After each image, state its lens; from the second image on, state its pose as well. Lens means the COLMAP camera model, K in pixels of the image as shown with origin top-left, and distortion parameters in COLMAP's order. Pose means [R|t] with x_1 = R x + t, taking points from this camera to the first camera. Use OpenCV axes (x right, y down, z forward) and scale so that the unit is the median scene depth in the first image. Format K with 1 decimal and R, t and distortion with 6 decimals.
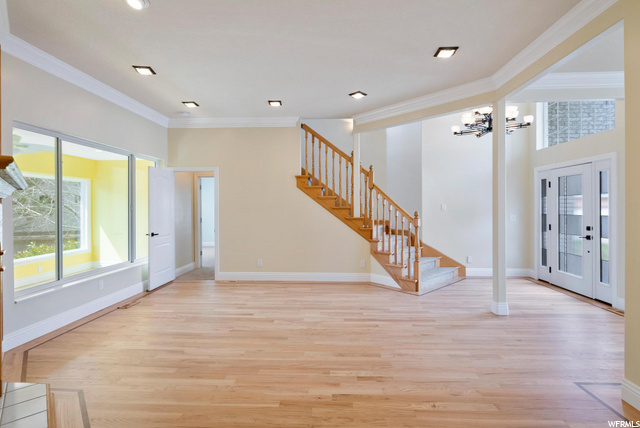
lens RADIAL K [[314.1, 0, 319.7], [0, 314.1, 210.0], [0, 0, 1]] dist [0.001662, -0.000693]
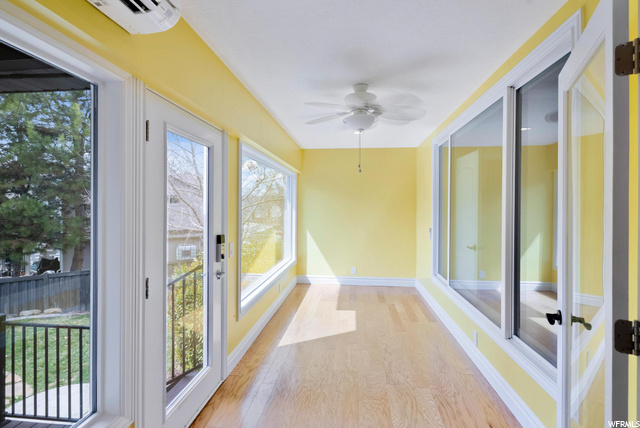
lens RADIAL K [[314.1, 0, 320.6], [0, 314.1, 212.7], [0, 0, 1]] dist [0.001662, -0.000693]
pose [[-0.060736, 0.004031, -0.998146, 0.079125], [-0.014757, 0.999879, 0.004936, 0.002471], [0.998045, 0.015030, -0.060669, 1.071217]]
